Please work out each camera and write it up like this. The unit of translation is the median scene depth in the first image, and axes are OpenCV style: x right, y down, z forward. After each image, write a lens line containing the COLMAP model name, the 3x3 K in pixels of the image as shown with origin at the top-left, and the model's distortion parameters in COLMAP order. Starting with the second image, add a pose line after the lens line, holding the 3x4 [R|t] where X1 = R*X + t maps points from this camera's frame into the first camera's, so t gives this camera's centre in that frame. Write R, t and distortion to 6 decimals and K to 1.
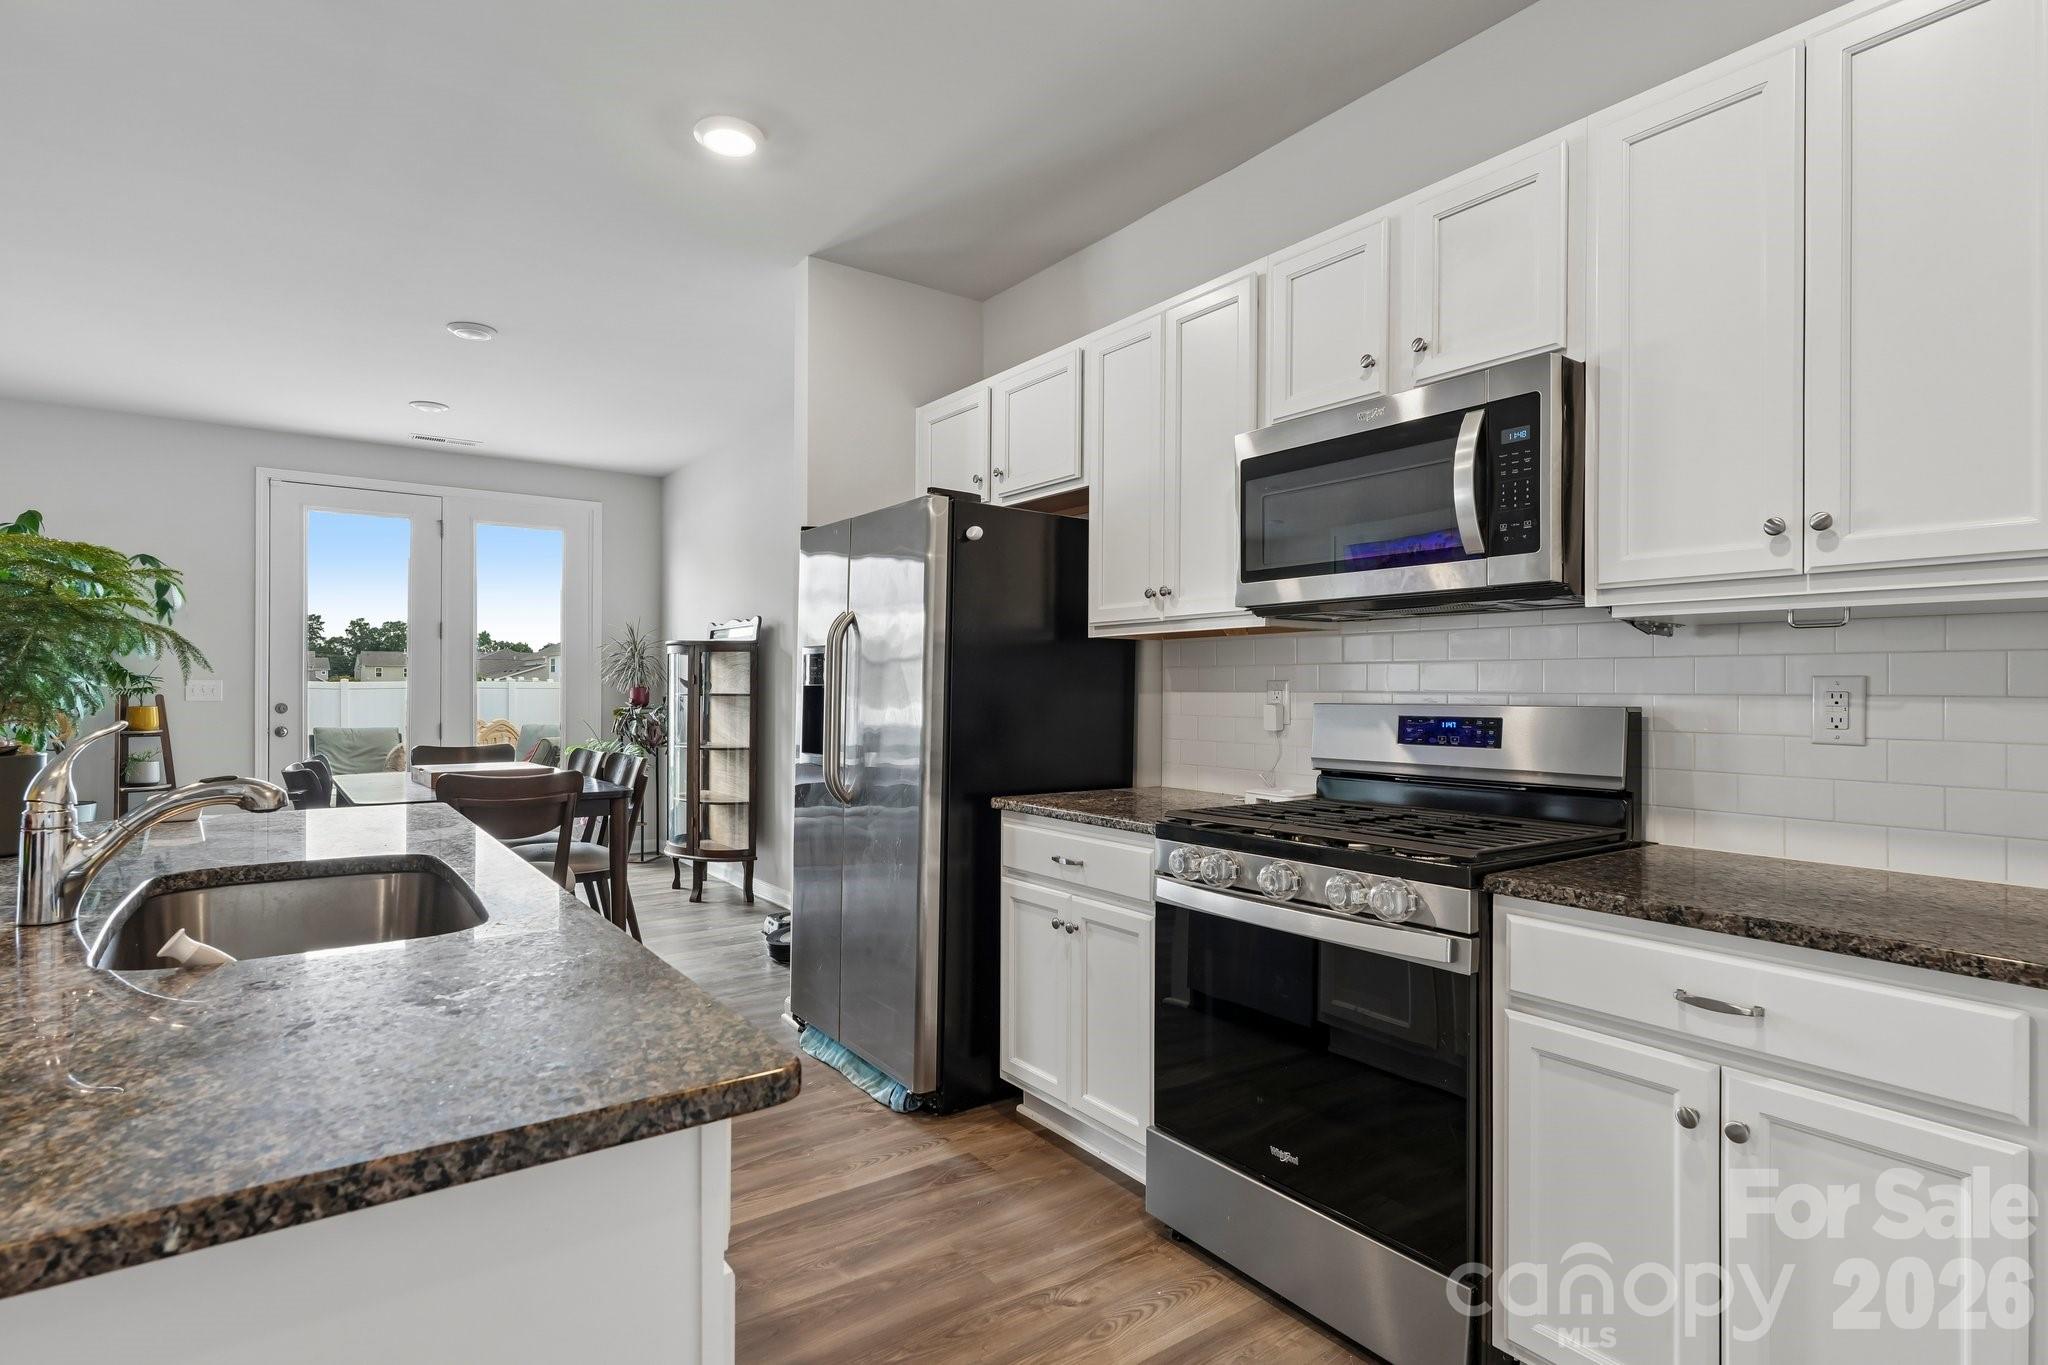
lens RADIAL K [[1021.8, 0, 1013.4], [0, 1021.8, 687.1], [0, 0, 1]] dist [0.003390, 0.000093]
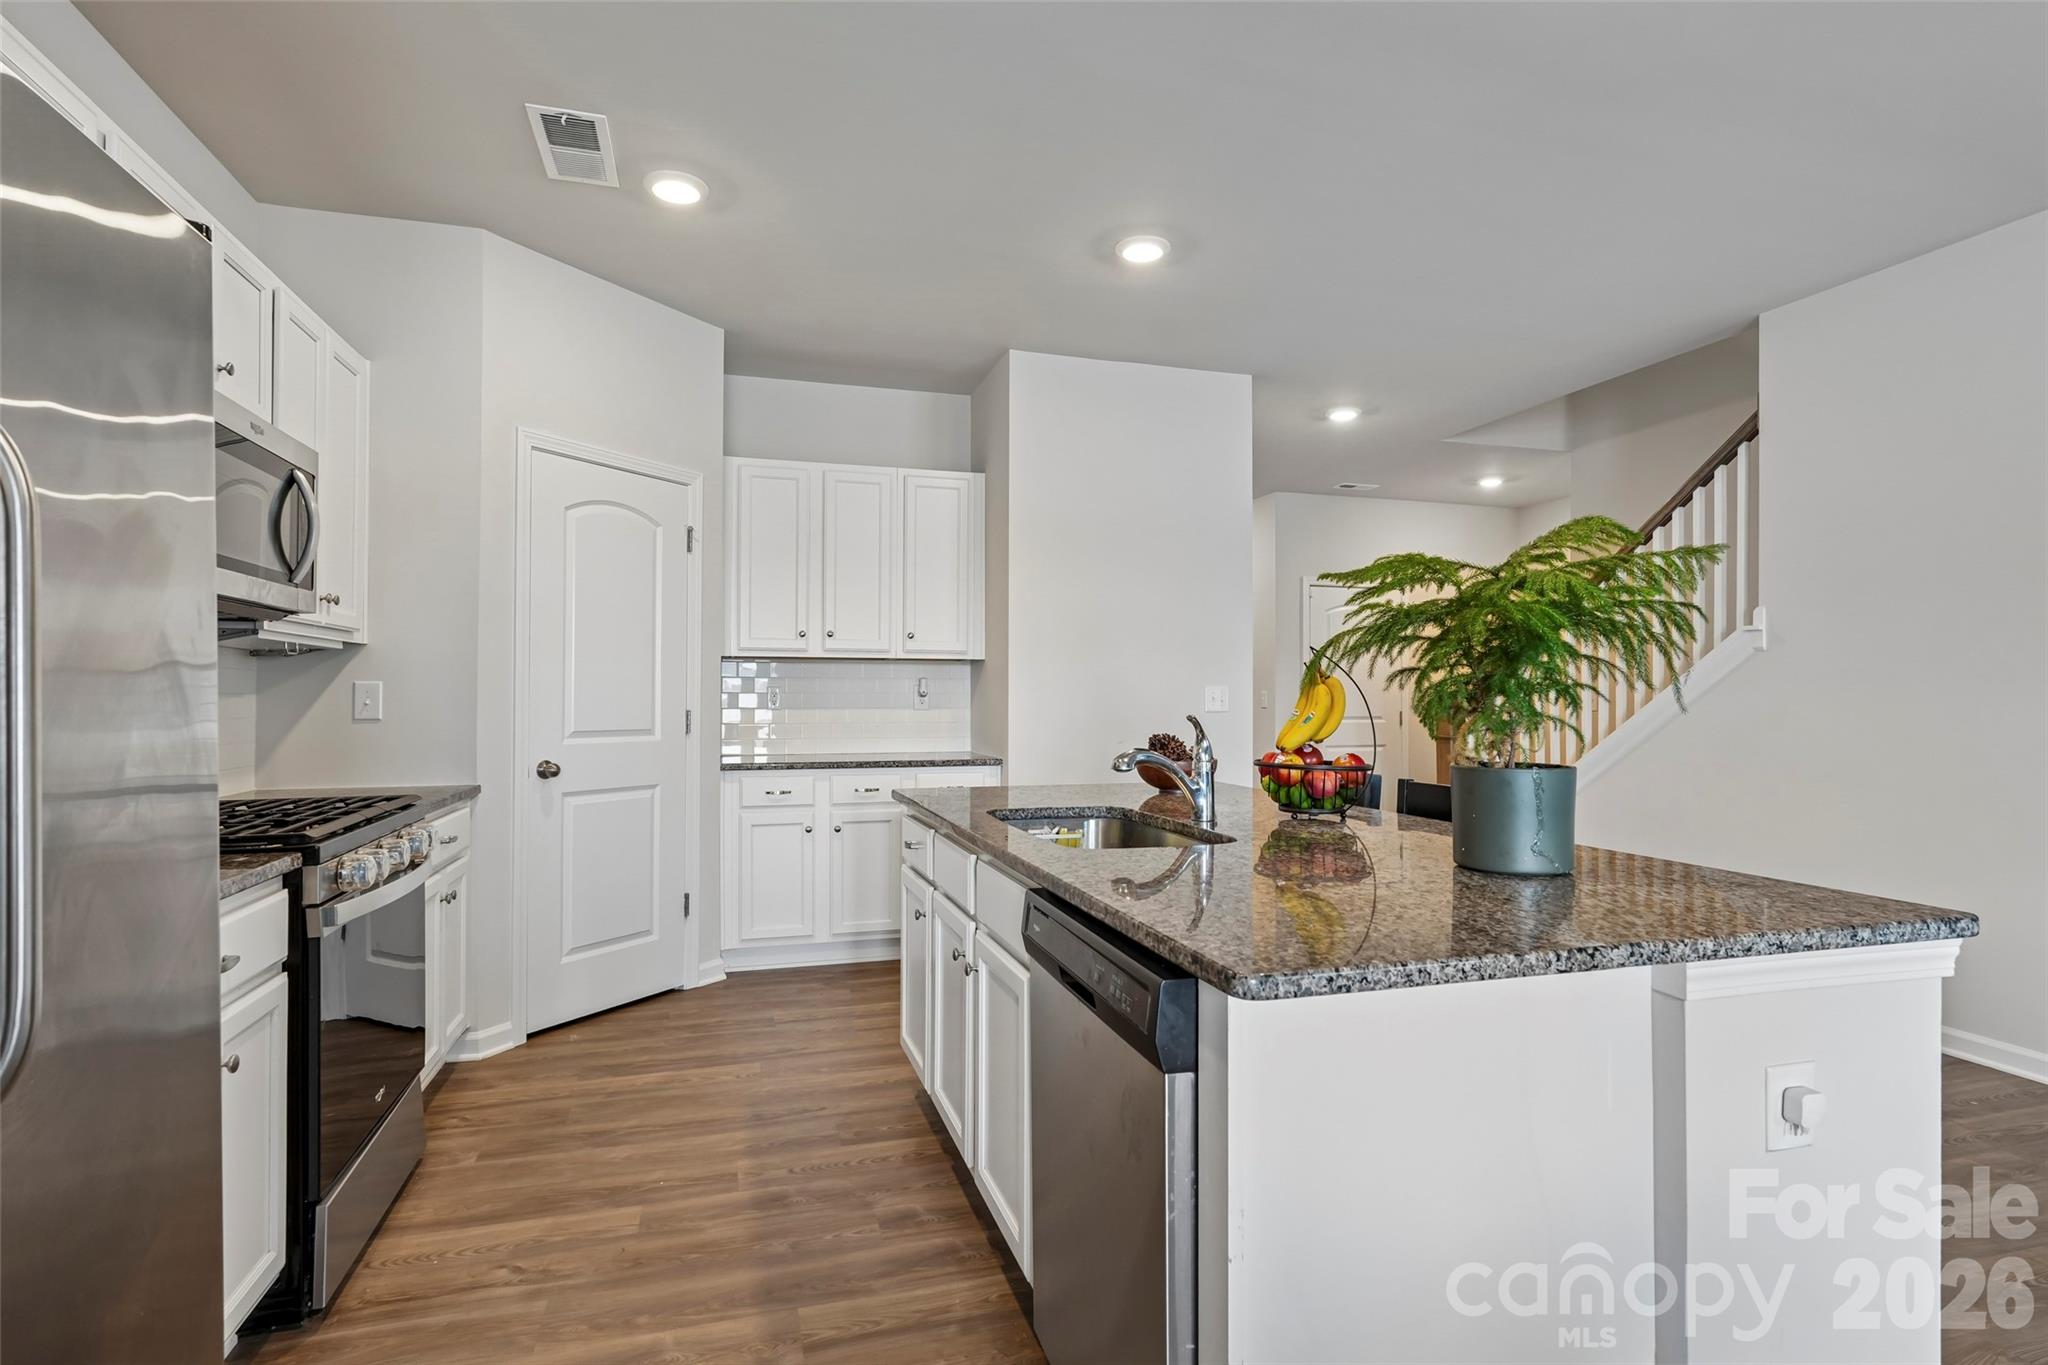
lens RADIAL K [[1016.0, 0, 1026.9], [0, 1016.0, 677.9], [0, 0, 1]] dist [-0.002153, -0.001021]
pose [[-0.944176, 0.004997, 0.329403, -0.569566], [-0.001519, 0.999808, -0.019523, 0.007814], [-0.329438, -0.018934, -0.943987, 1.313055]]
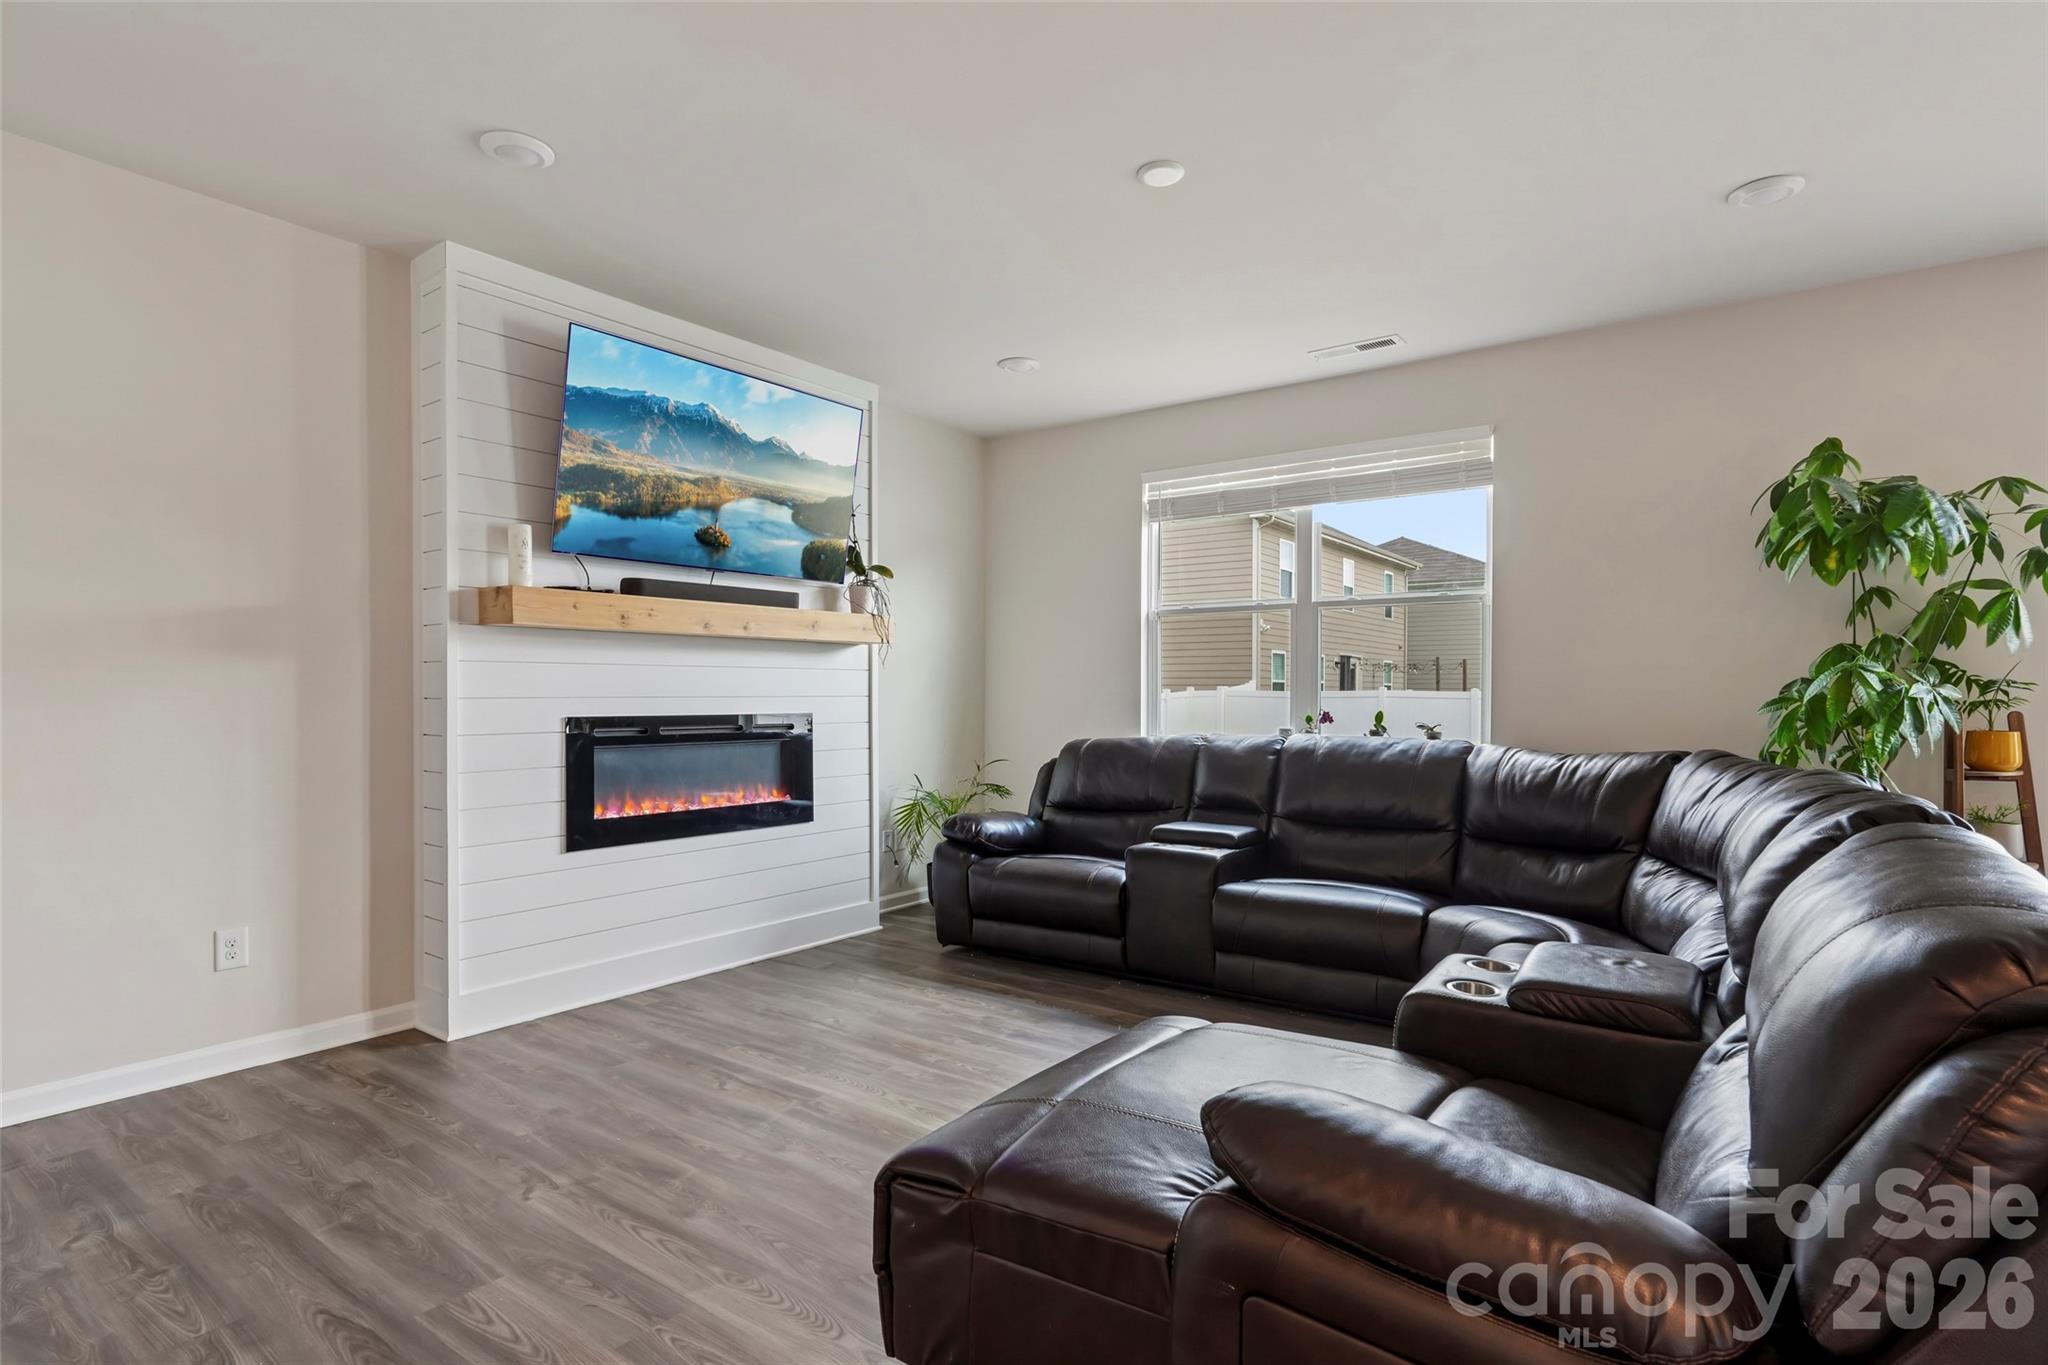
lens RADIAL K [[1035.0, 0, 1026.1], [0, 1035.0, 699.2], [0, 0, 1]] dist [-0.001499, -0.000082]
pose [[0.300381, 0.004619, -0.953808, -0.910207], [-0.003478, 0.999987, 0.003747, -0.000480], [0.953813, 0.002192, 0.300393, 0.563565]]
